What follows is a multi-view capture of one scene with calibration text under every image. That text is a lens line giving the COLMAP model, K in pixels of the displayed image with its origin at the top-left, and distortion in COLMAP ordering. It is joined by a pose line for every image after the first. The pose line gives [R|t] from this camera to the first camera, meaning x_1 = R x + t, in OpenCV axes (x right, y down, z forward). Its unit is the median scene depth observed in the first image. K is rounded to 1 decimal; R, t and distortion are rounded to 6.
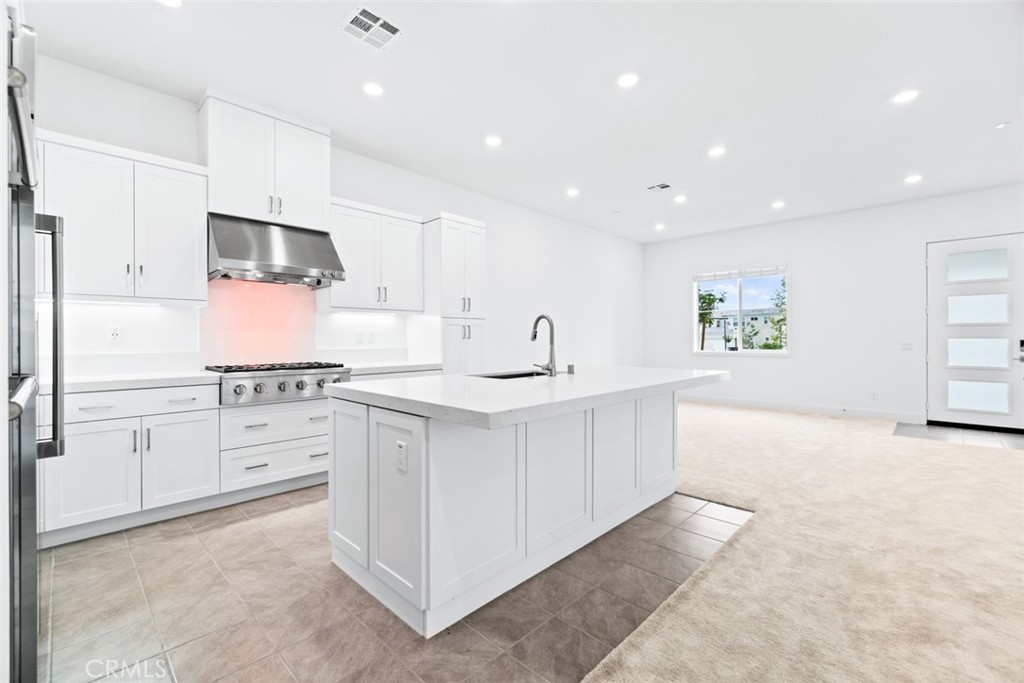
lens RADIAL K [[436.8, 0, 509.3], [0, 436.8, 339.0], [0, 0, 1]] dist [0.001069, 0.000202]
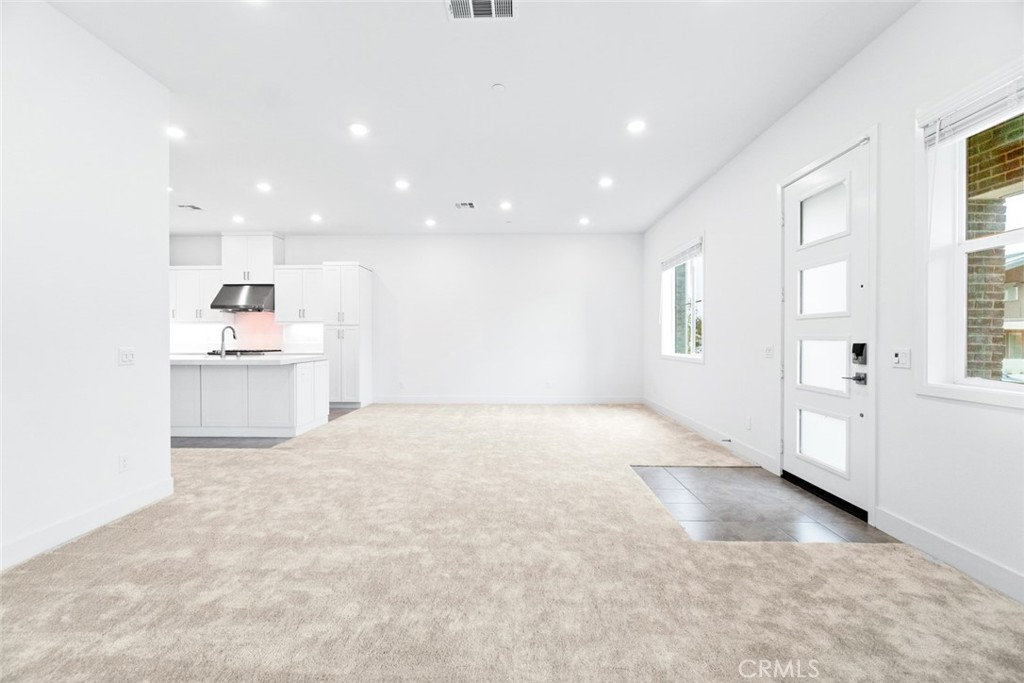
lens RADIAL K [[436.8, 0, 510.0], [0, 436.8, 340.0], [0, 0, 1]] dist [0.001069, 0.000202]
pose [[0.683064, 0.006140, -0.730332, 1.942476], [0.002747, 0.999936, 0.010976, -0.014260], [0.730353, -0.009503, 0.683004, 0.492247]]
